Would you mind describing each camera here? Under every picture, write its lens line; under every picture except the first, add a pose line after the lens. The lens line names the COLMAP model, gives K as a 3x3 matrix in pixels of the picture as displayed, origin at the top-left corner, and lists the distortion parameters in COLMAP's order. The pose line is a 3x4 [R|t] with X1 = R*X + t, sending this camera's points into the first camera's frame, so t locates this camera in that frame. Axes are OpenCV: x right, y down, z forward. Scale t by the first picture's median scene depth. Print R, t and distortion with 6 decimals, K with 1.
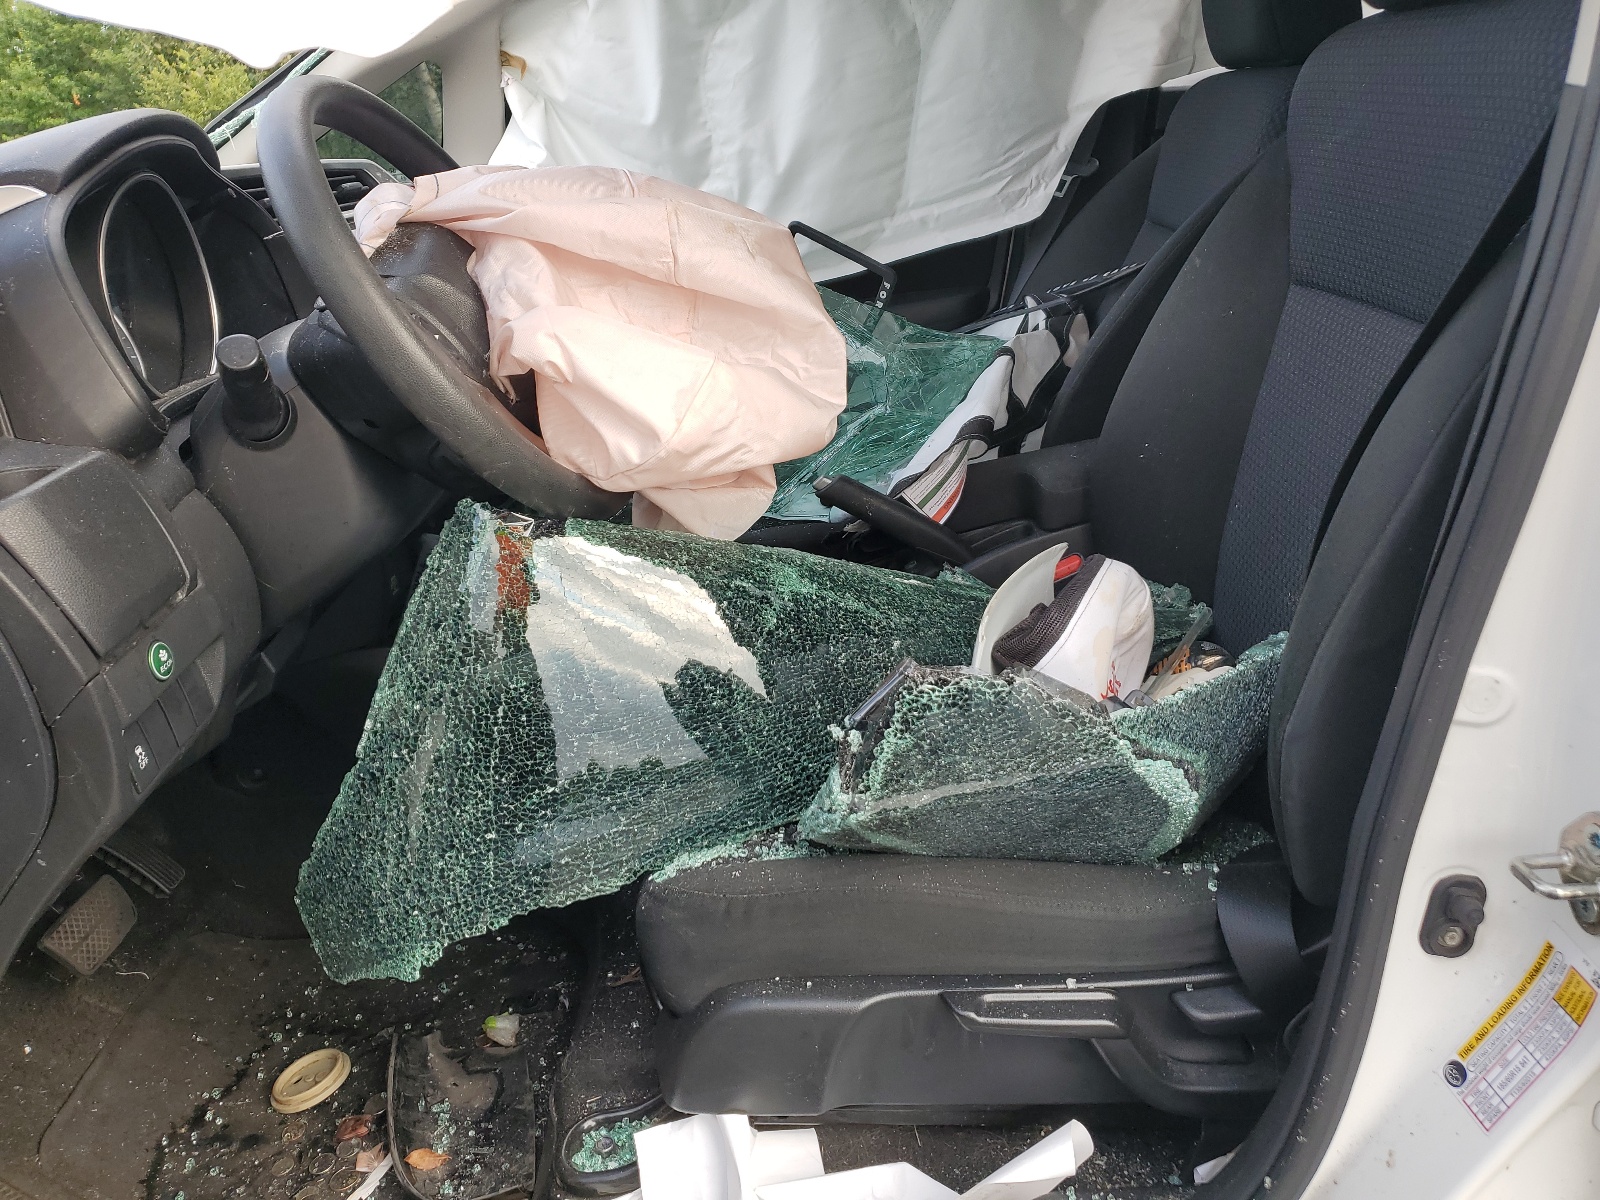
lens RADIAL K [[1205.2, 0, 800.0], [0, 1205.2, 600.0], [0, 0, 1]] dist [-0.008359, -0.002716]
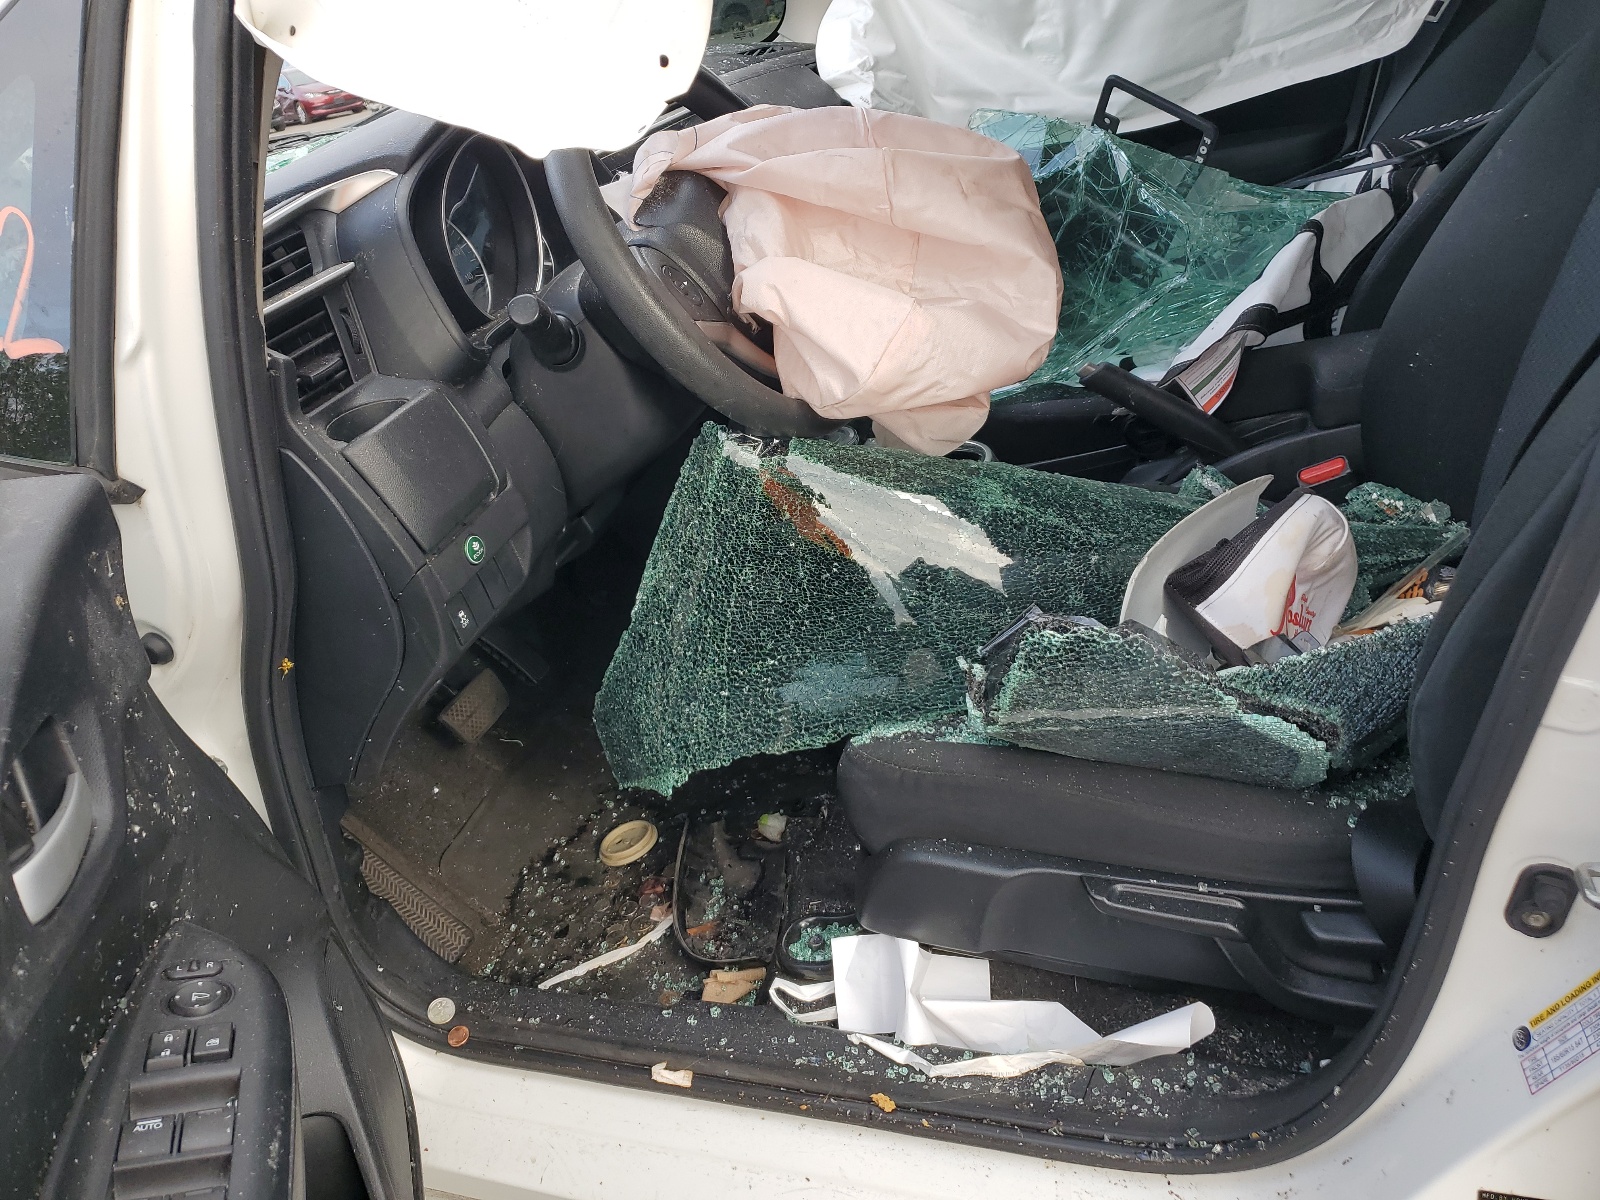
lens RADIAL K [[1214.3, 0, 800.0], [0, 1214.3, 600.0], [0, 0, 1]] dist [0.012926, -0.055322]
pose [[0.940376, 0.094823, -0.326652, 0.208892], [-0.033015, 0.981267, 0.189805, -0.134370], [0.338530, -0.167704, 0.925890, -0.110262]]
